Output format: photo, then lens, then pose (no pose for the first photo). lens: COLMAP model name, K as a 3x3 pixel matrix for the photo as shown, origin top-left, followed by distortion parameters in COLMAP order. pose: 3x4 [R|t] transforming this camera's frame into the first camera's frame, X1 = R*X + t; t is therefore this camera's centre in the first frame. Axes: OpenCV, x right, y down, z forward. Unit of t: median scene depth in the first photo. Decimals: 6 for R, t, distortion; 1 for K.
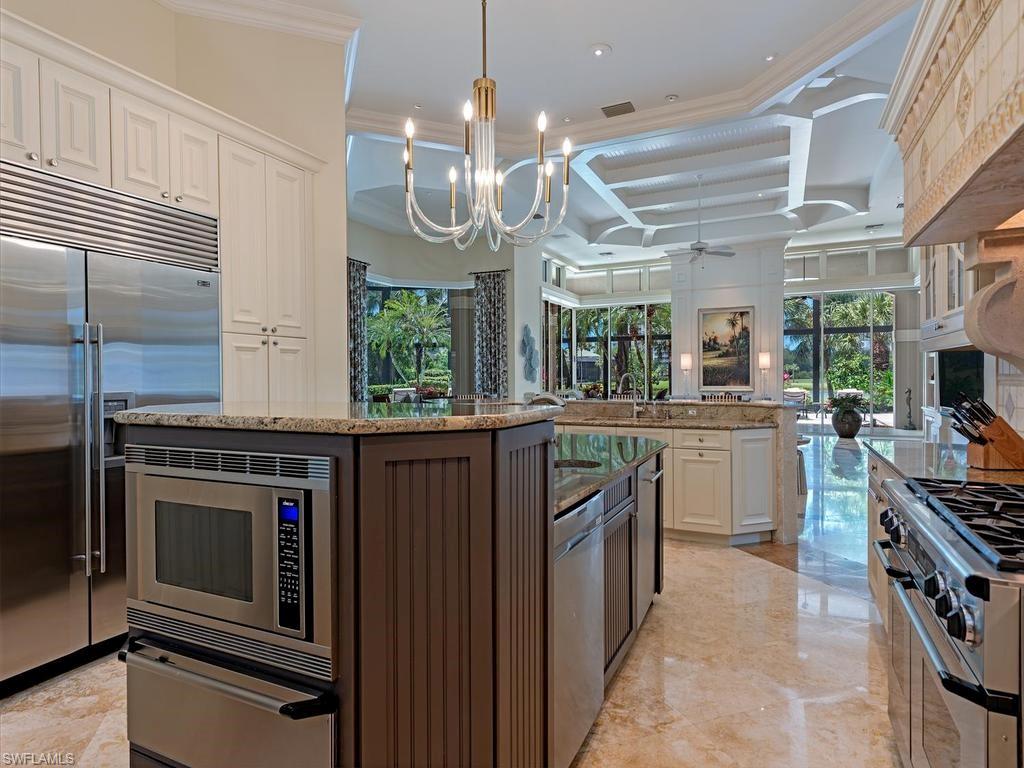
lens RADIAL K [[577.0, 0, 512.4], [0, 577.0, 384.3], [0, 0, 1]] dist [0.023676, -0.001737]
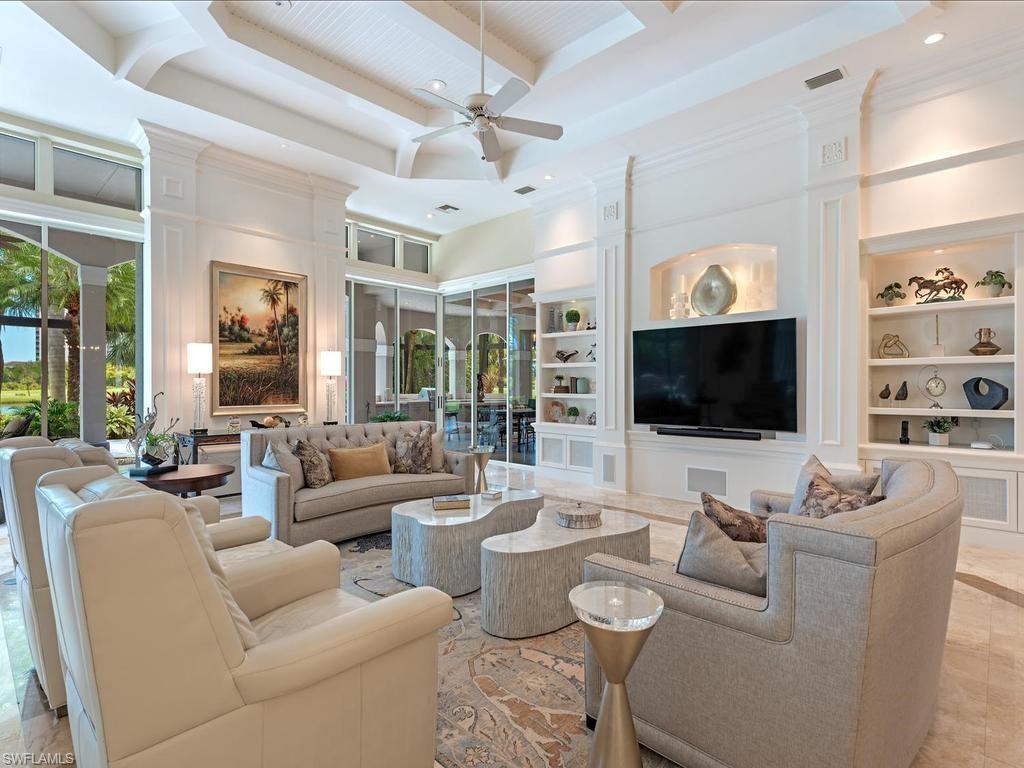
lens RADIAL K [[516.0, 0, 511.9], [0, 516.0, 387.7], [0, 0, 1]] dist [0.005826, 0.001109]
pose [[0.306621, 0.003763, 0.951824, -0.044818], [0.009709, 0.999928, -0.007081, -0.008407], [-0.951782, 0.011413, 0.306562, 0.611262]]
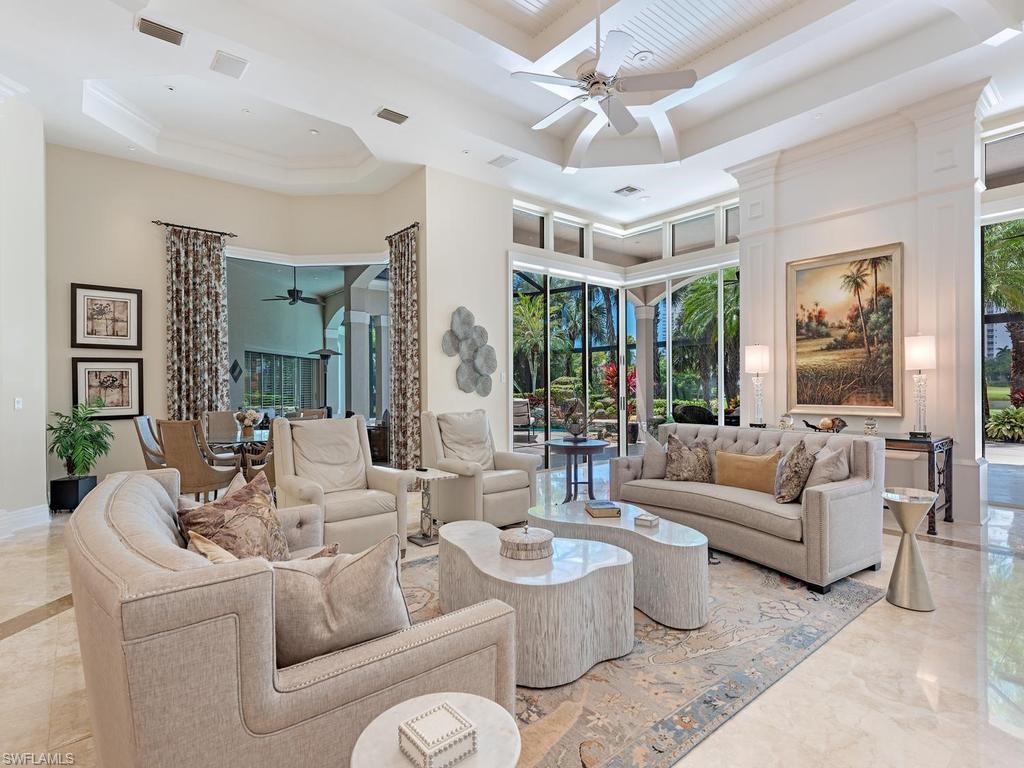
lens RADIAL K [[516.0, 0, 511.5], [0, 516.0, 387.8], [0, 0, 1]] dist [0.005826, 0.001109]
pose [[0.906245, 0.003274, -0.422741, 0.300064], [-0.005927, 0.999970, -0.004962, -0.008724], [0.422712, 0.007002, 0.906237, 0.461092]]
